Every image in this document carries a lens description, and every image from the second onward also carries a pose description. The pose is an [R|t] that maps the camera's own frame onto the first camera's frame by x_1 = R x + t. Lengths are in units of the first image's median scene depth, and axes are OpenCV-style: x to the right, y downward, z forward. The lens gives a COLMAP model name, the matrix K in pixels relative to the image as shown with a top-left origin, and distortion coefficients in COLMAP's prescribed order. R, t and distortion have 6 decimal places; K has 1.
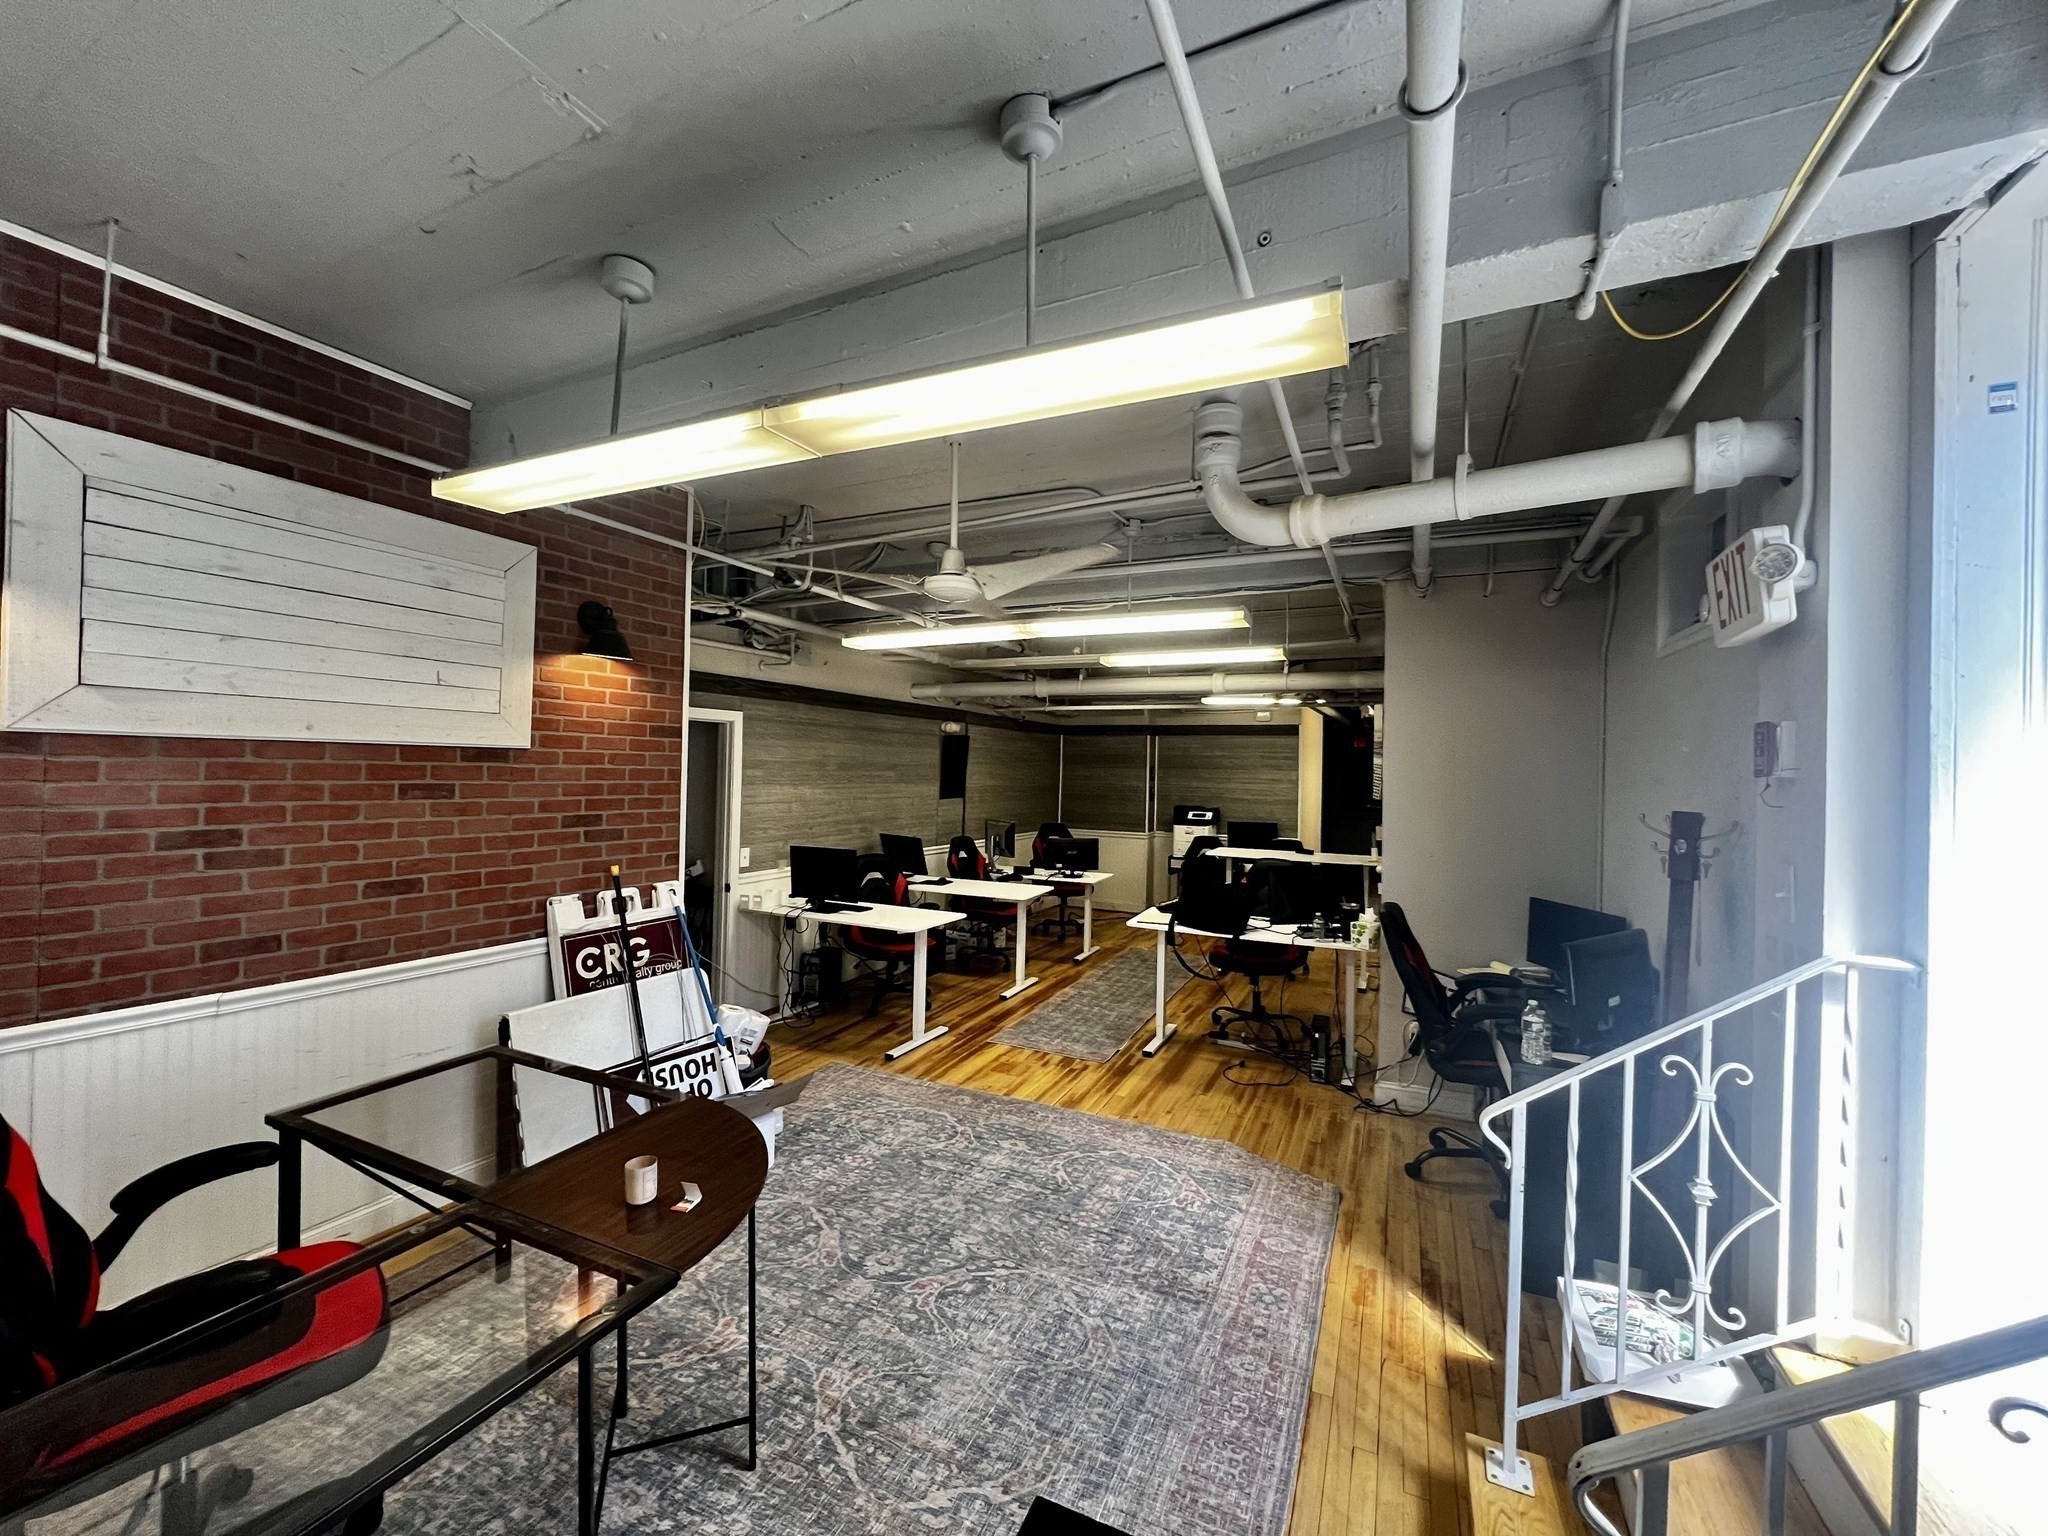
lens RADIAL K [[818.9, 0, 1013.7], [0, 818.9, 767.3], [0, 0, 1]] dist [-0.001373, -0.000082]
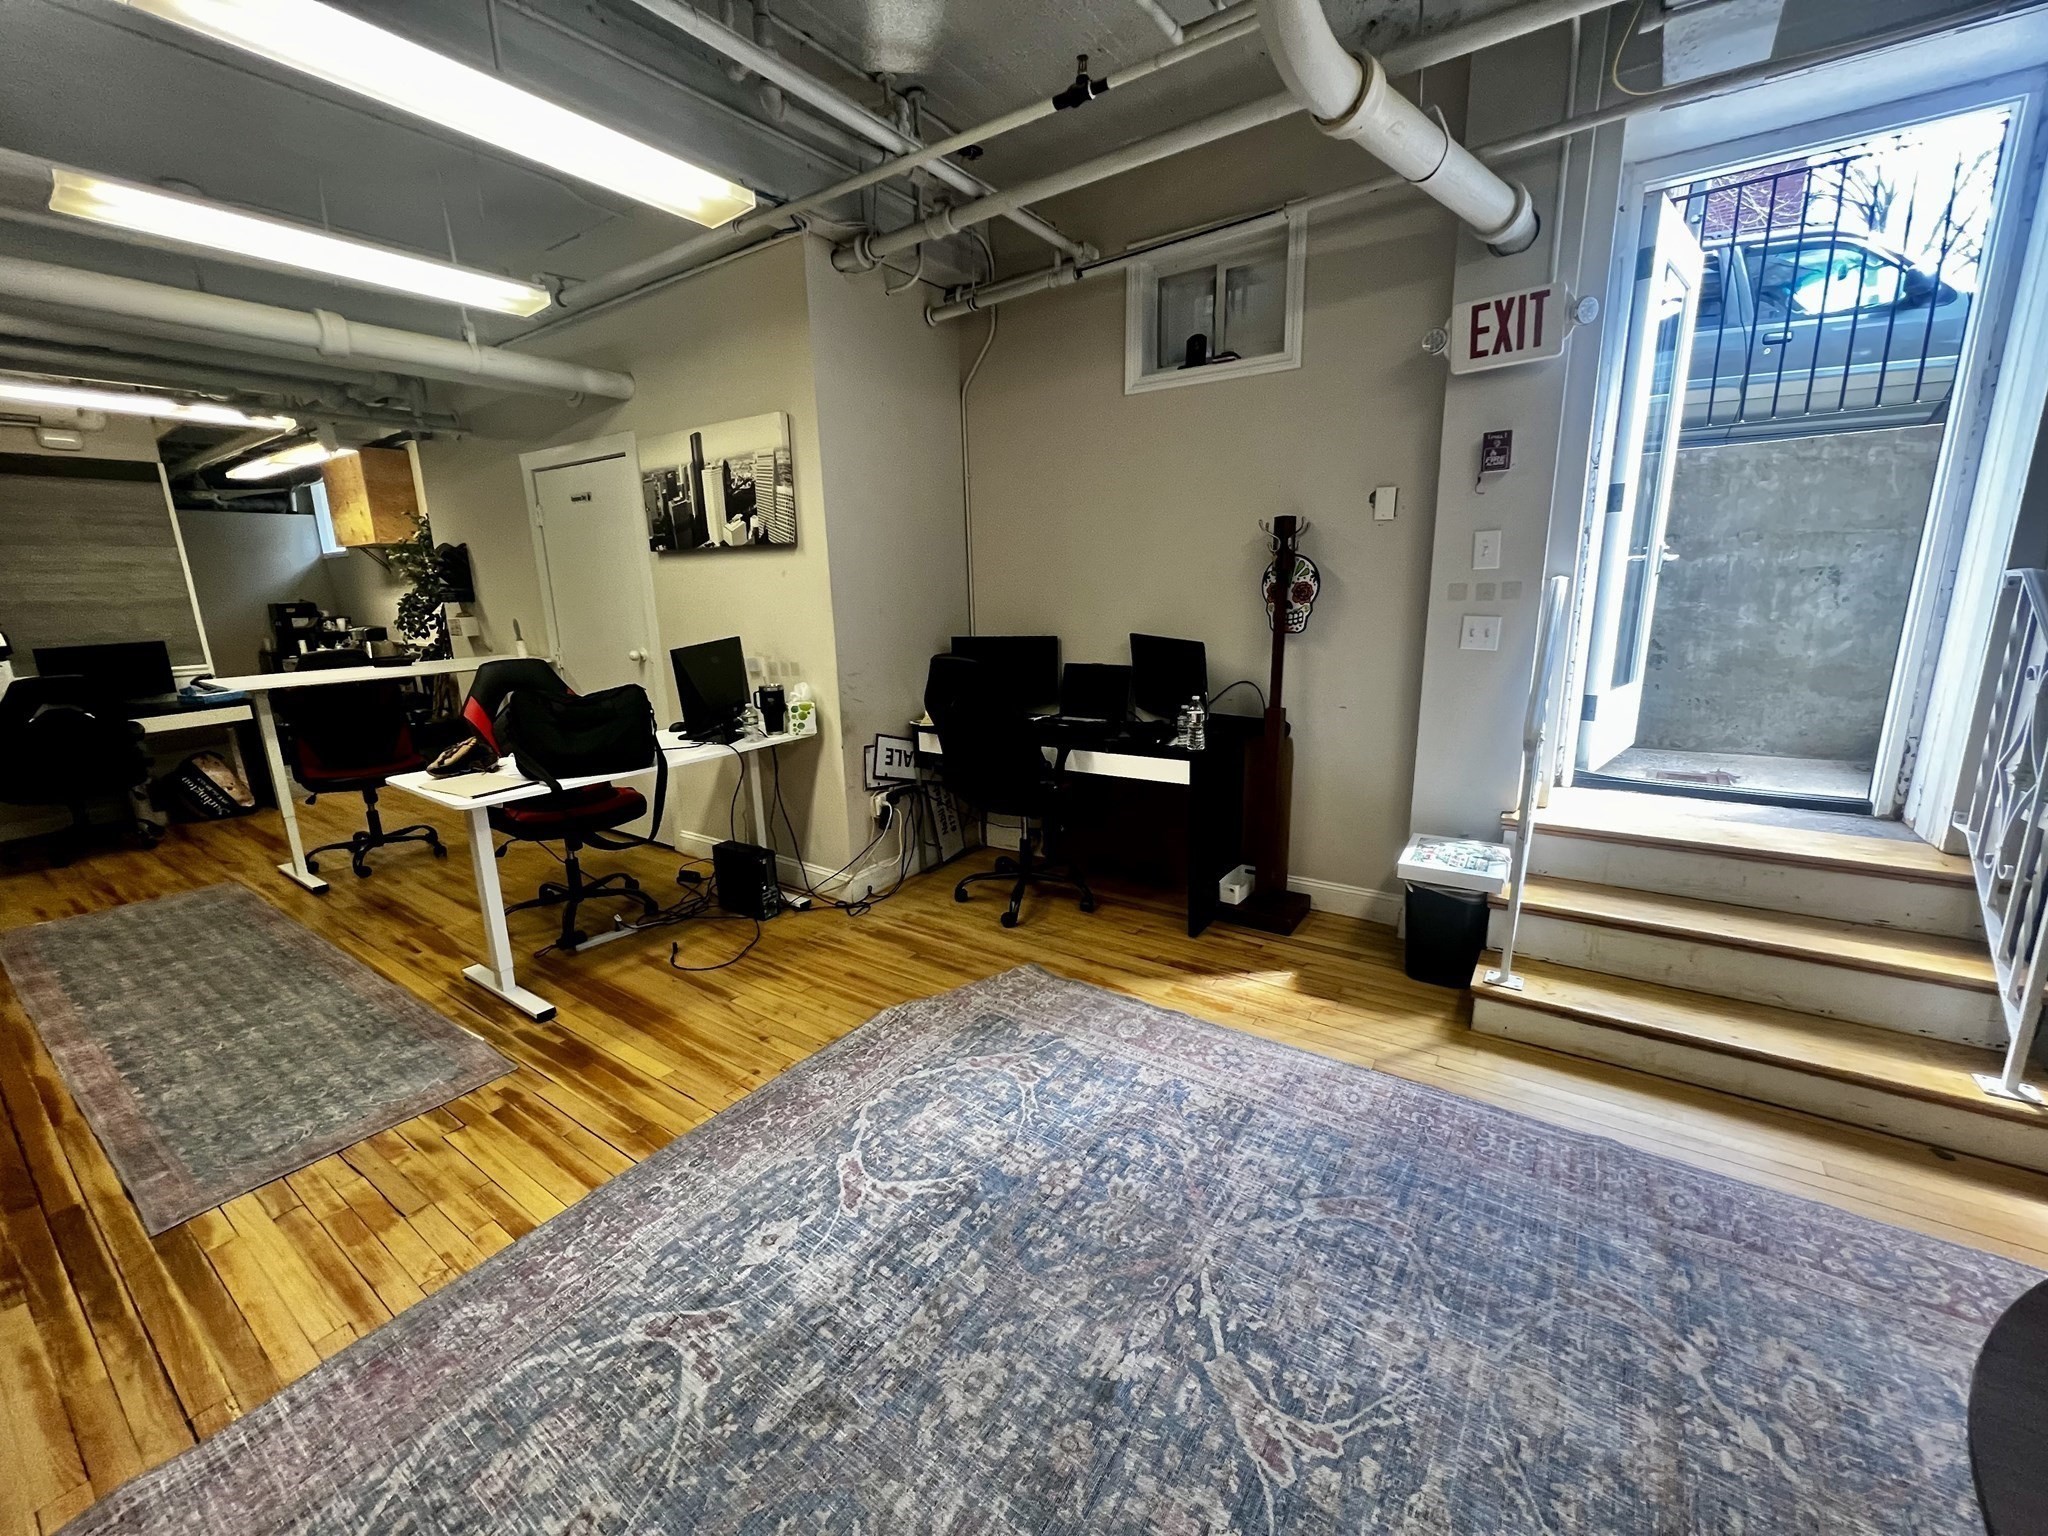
lens RADIAL K [[818.9, 0, 1026.9], [0, 818.9, 763.0], [0, 0, 1]] dist [-0.001373, -0.000082]
pose [[0.156362, -0.240331, 0.958015, -0.248952], [0.025254, 0.970601, 0.239366, 0.048562], [-0.987377, -0.013235, 0.157834, 0.517002]]
